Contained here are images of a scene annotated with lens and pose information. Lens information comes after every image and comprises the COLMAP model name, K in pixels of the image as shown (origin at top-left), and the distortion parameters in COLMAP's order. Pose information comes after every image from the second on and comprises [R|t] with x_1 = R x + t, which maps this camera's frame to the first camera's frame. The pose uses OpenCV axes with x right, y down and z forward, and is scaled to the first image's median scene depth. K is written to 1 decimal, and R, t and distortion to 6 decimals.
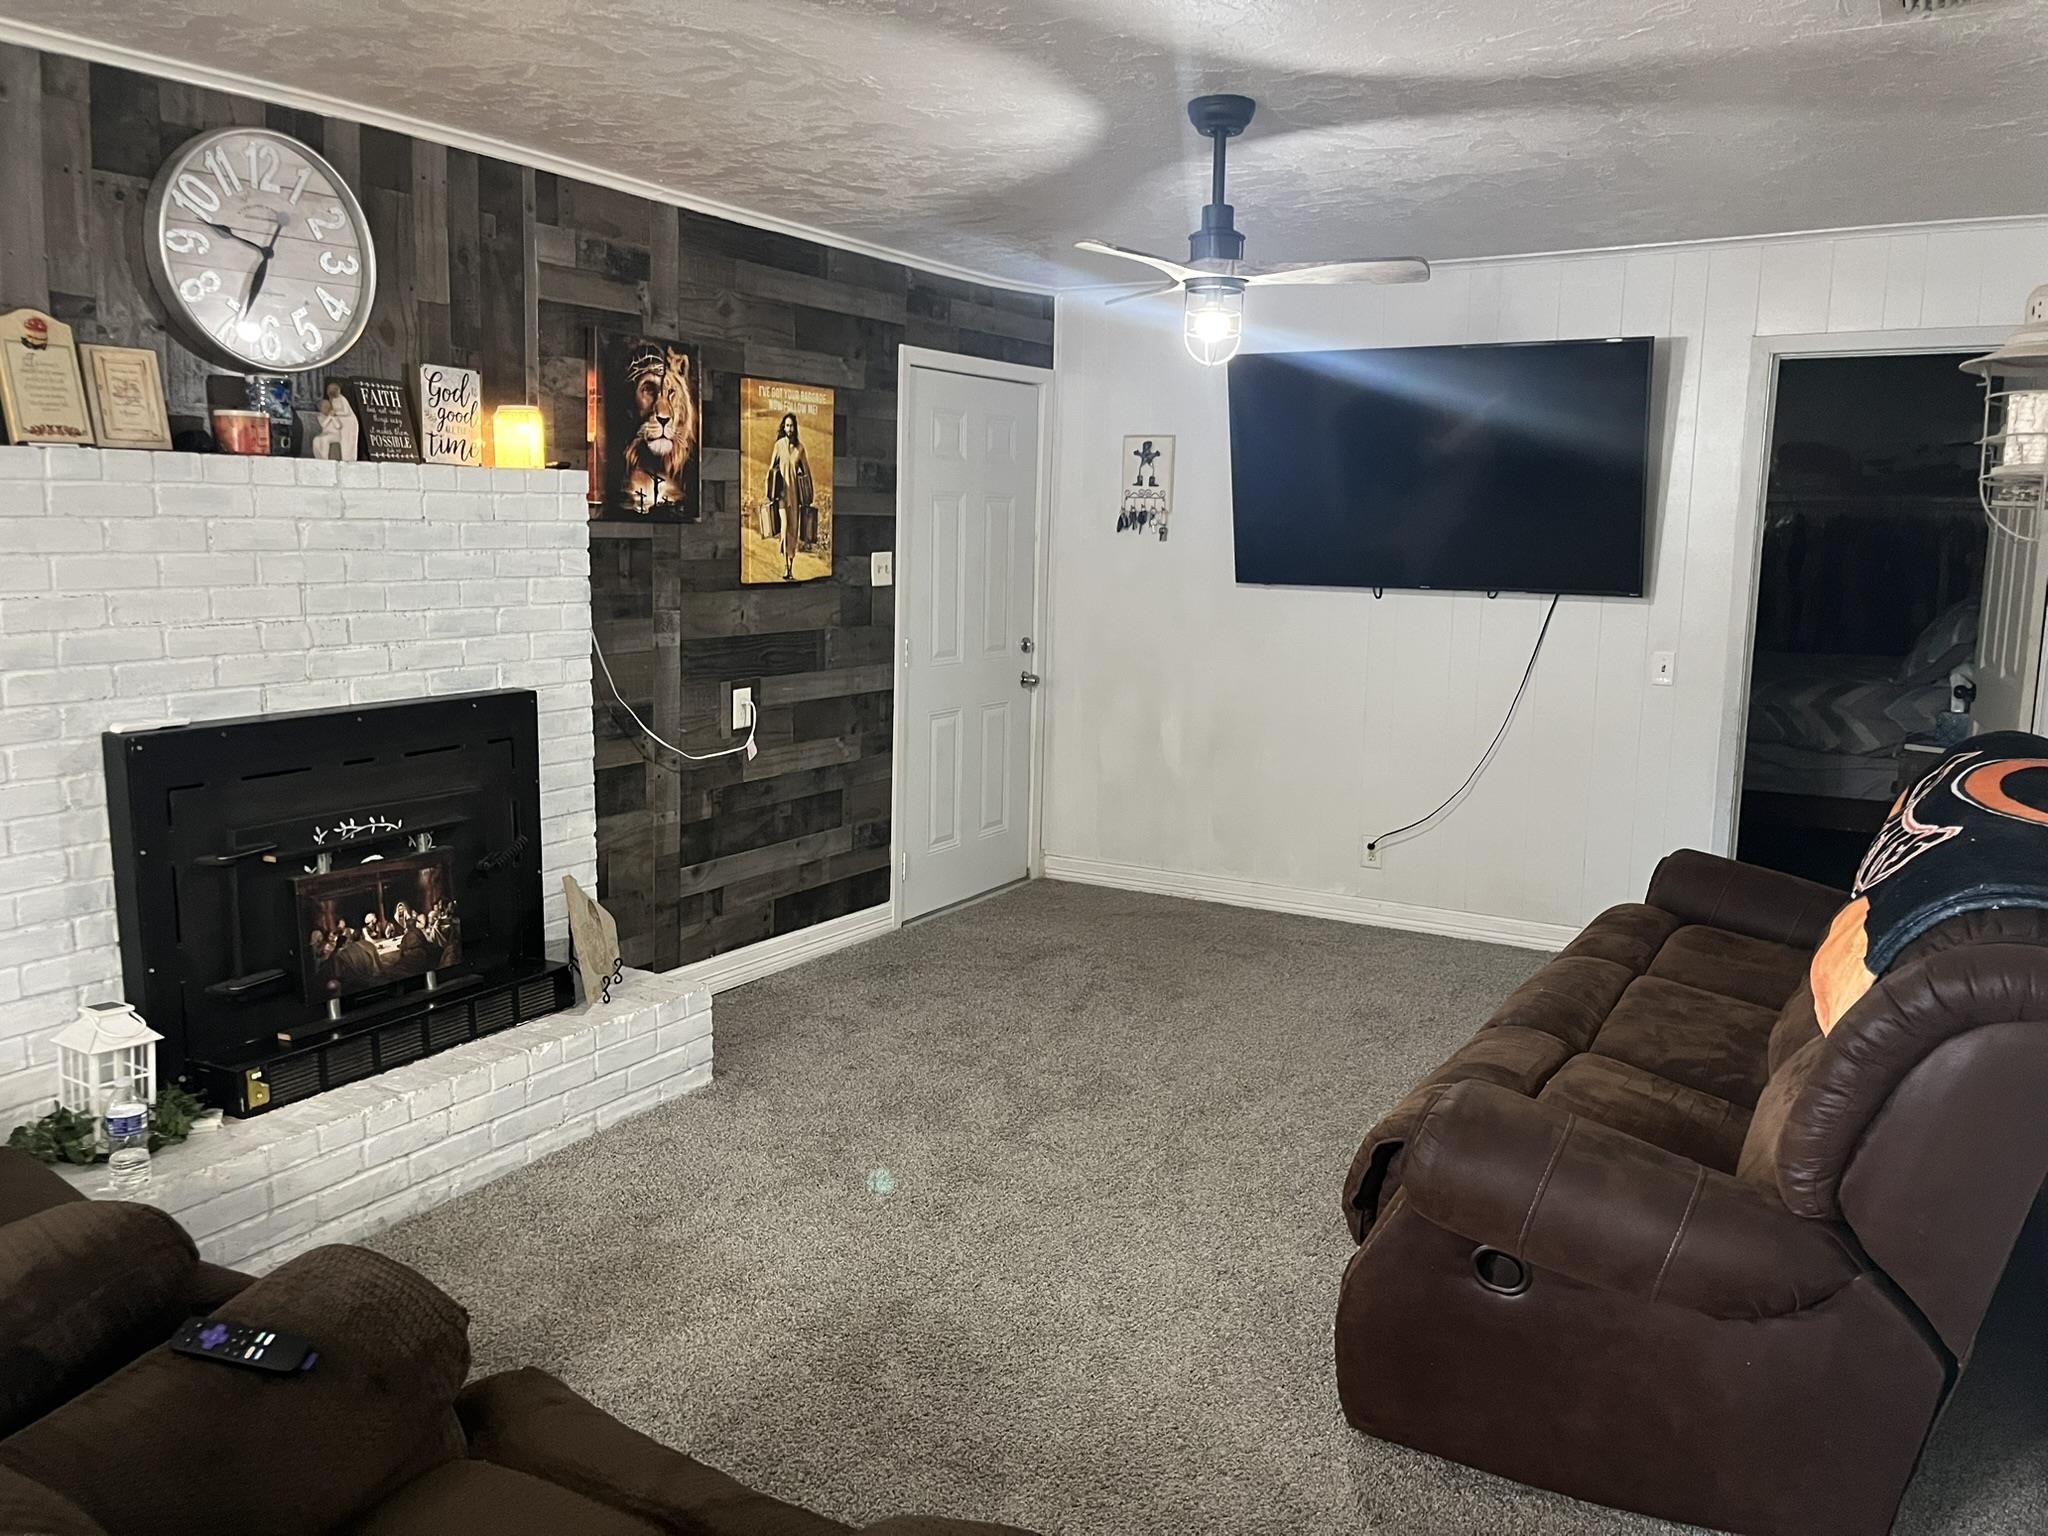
lens RADIAL K [[1587.5, 0, 1034.3], [0, 1587.5, 765.8], [0, 0, 1]] dist [0.060780, -0.051196]
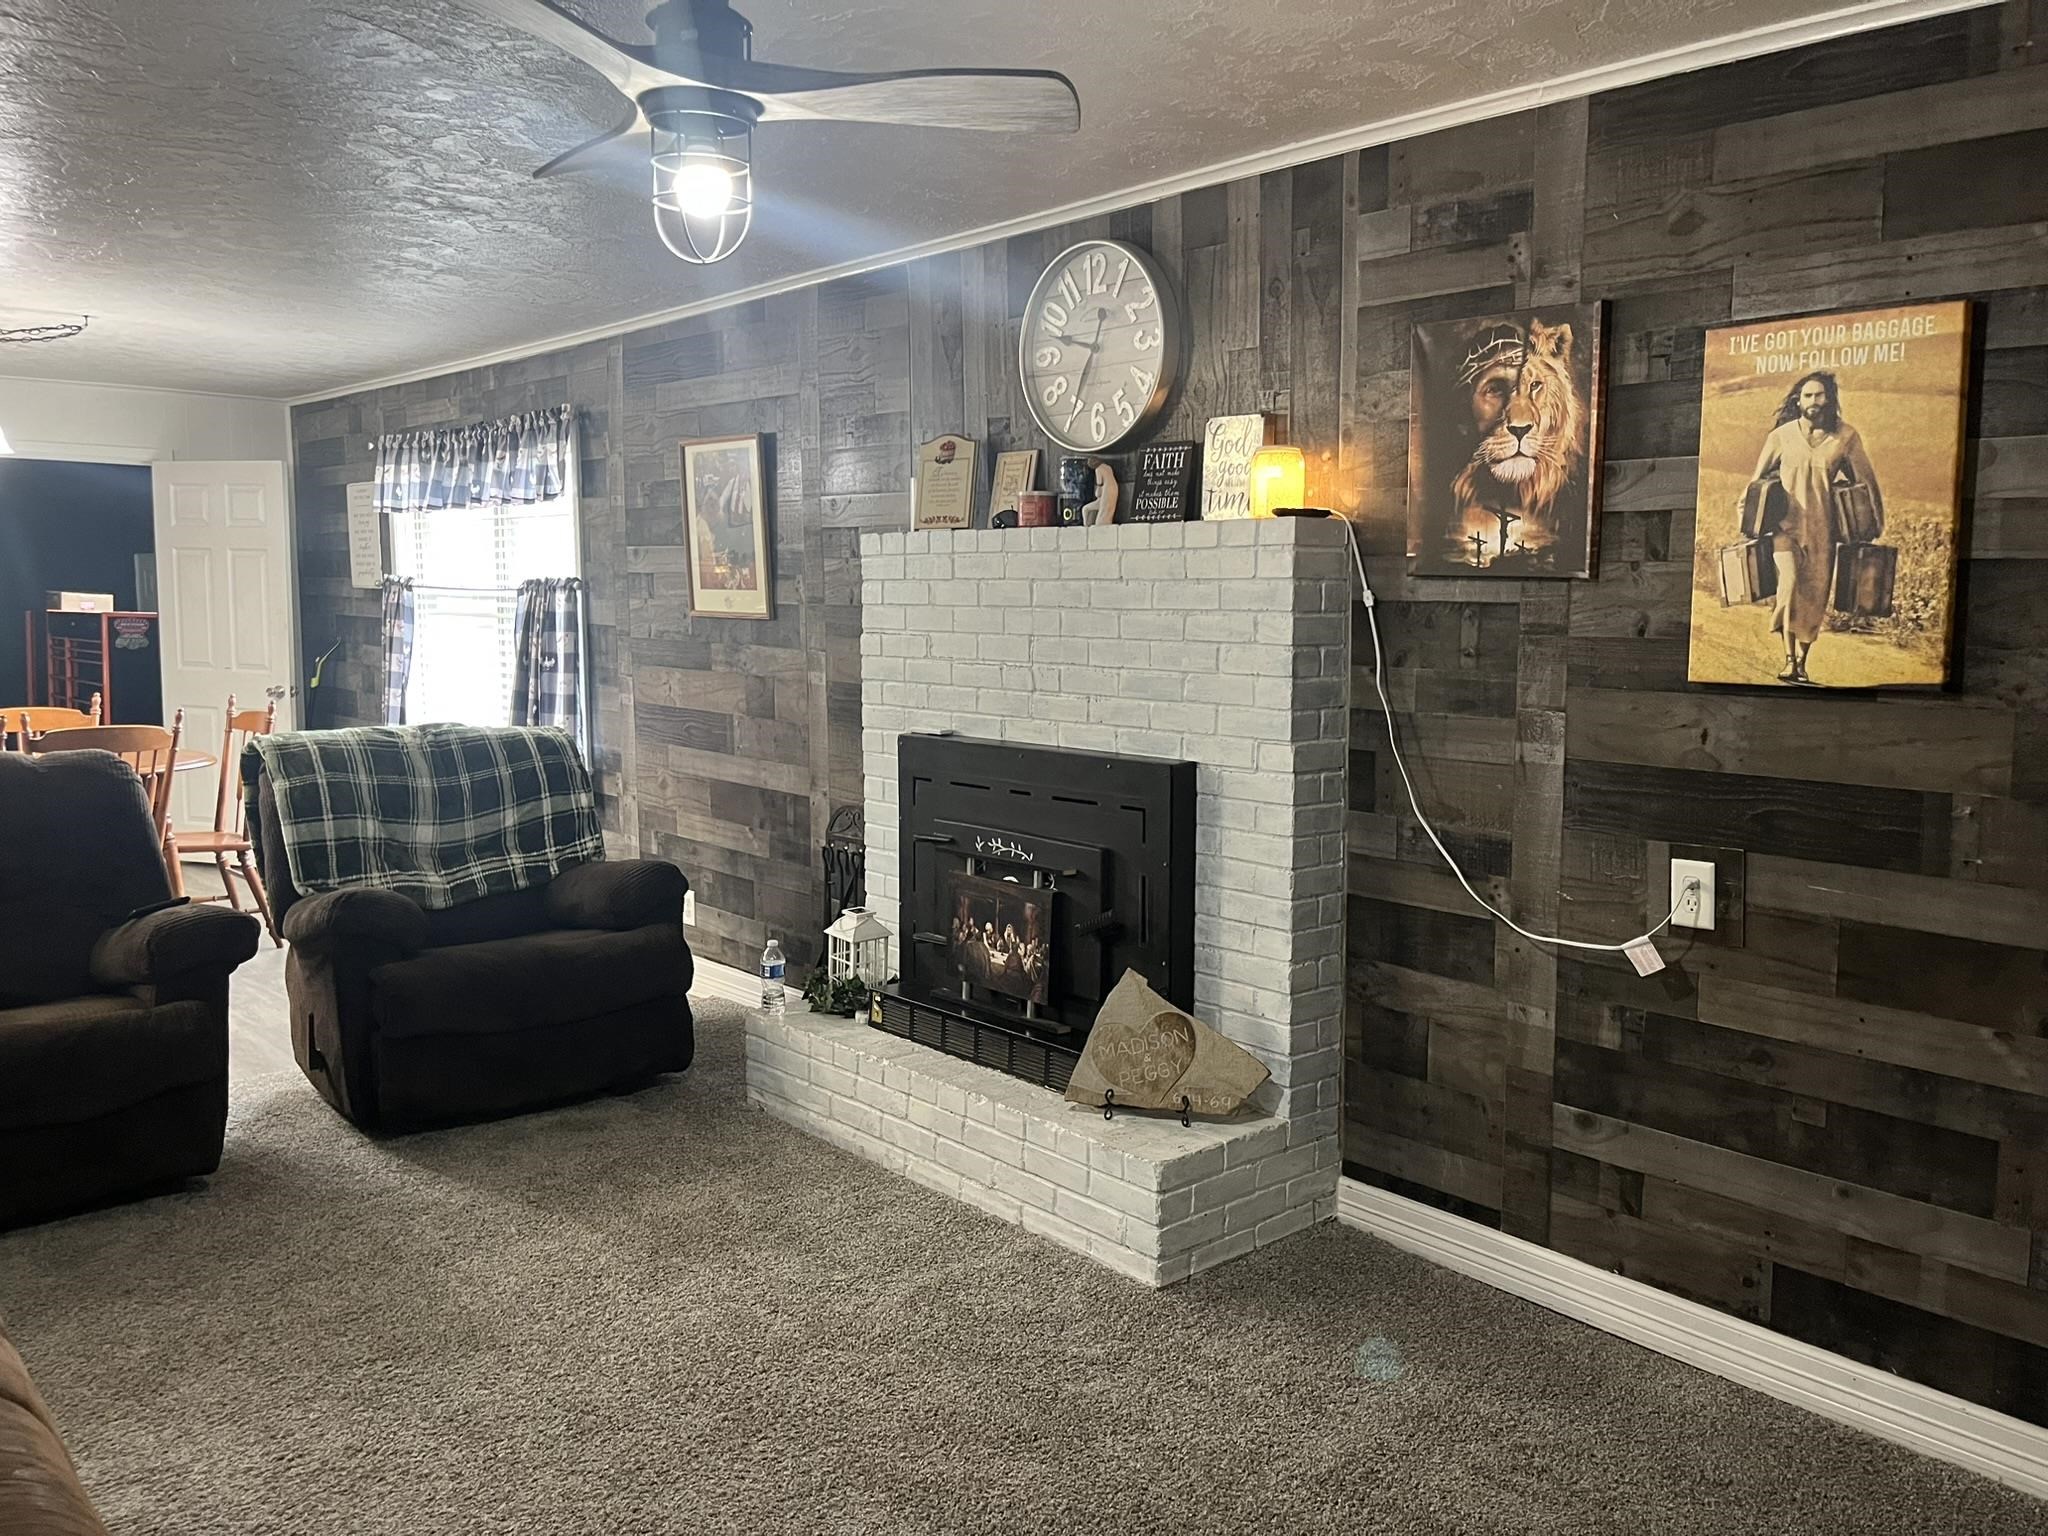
lens RADIAL K [[1587.5, 0, 1021.8], [0, 1587.5, 781.2], [0, 0, 1]] dist [0.060780, -0.051196]
pose [[-0.306363, 0.100501, -0.946595, 0.486012], [-0.157059, 0.975446, 0.154396, -0.140422], [0.938869, 0.195972, -0.283056, 1.008571]]
